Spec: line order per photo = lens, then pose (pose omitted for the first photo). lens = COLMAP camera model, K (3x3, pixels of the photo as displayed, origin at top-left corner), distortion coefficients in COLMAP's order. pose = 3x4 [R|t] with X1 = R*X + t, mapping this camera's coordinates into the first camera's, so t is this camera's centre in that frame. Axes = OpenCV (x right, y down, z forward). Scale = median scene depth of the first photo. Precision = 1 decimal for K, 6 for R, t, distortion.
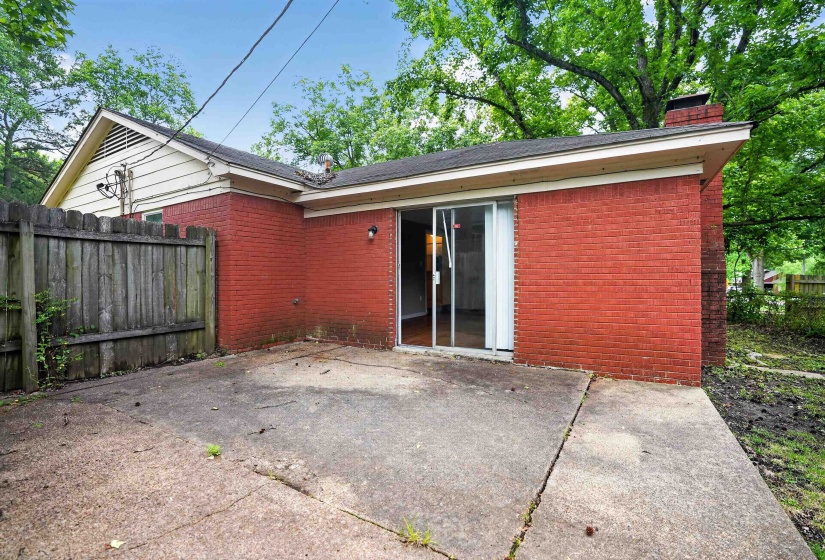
lens RADIAL K [[385.1, 0, 411.9], [0, 385.1, 284.4], [0, 0, 1]] dist [-0.056410, 0.014231]
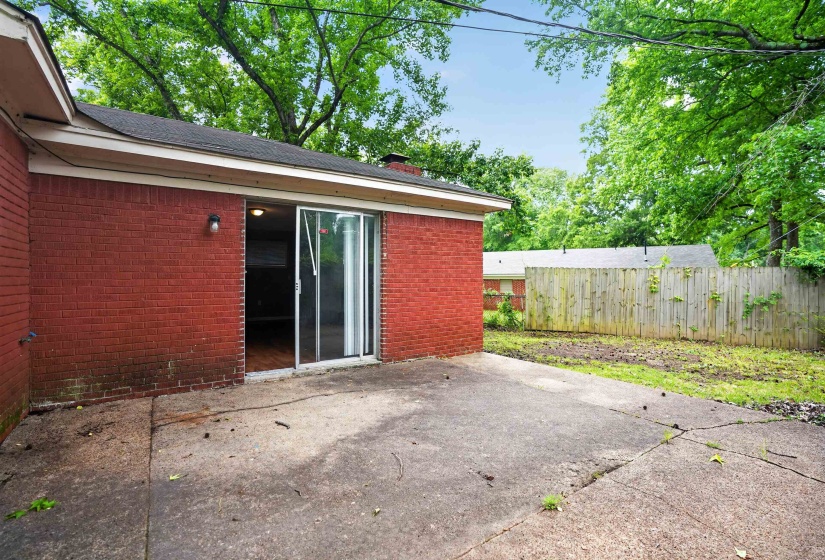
lens RADIAL K [[385.1, 0, 407.1], [0, 385.1, 279.1], [0, 0, 1]] dist [-0.056410, 0.014231]
pose [[0.409762, 0.004726, 0.912180, -0.801183], [0.015569, 0.999805, -0.012174, -0.024736], [-0.912060, 0.019190, 0.409608, 0.534233]]
